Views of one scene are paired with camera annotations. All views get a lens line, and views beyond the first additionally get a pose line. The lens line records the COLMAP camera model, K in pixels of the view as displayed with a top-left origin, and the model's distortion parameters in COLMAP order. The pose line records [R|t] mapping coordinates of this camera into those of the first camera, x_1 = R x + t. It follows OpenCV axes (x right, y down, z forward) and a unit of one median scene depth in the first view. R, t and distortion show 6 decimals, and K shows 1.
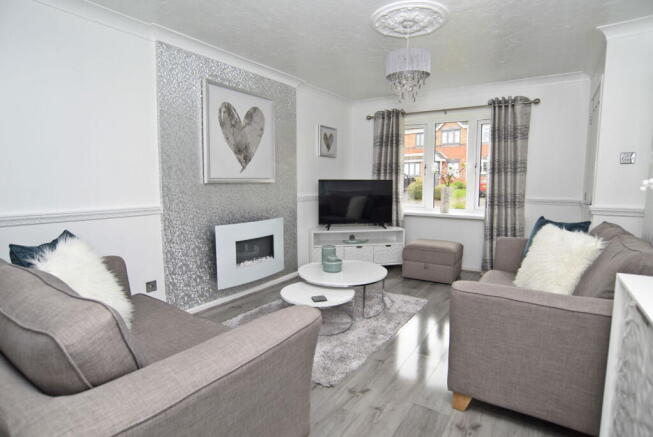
lens RADIAL K [[351.4, 0, 324.1], [0, 351.4, 216.3], [0, 0, 1]] dist [-0.004300, 0.001433]
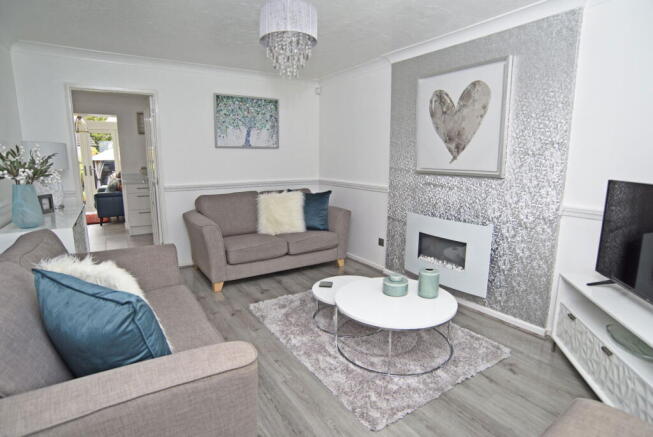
lens RADIAL K [[351.4, 0, 323.6], [0, 351.4, 217.7], [0, 0, 1]] dist [-0.004300, 0.001433]
pose [[-0.362147, 0.167697, -0.916912, 0.740735], [-0.095631, 0.971808, 0.215508, -0.153359], [0.927202, 0.165731, -0.335900, 1.035246]]
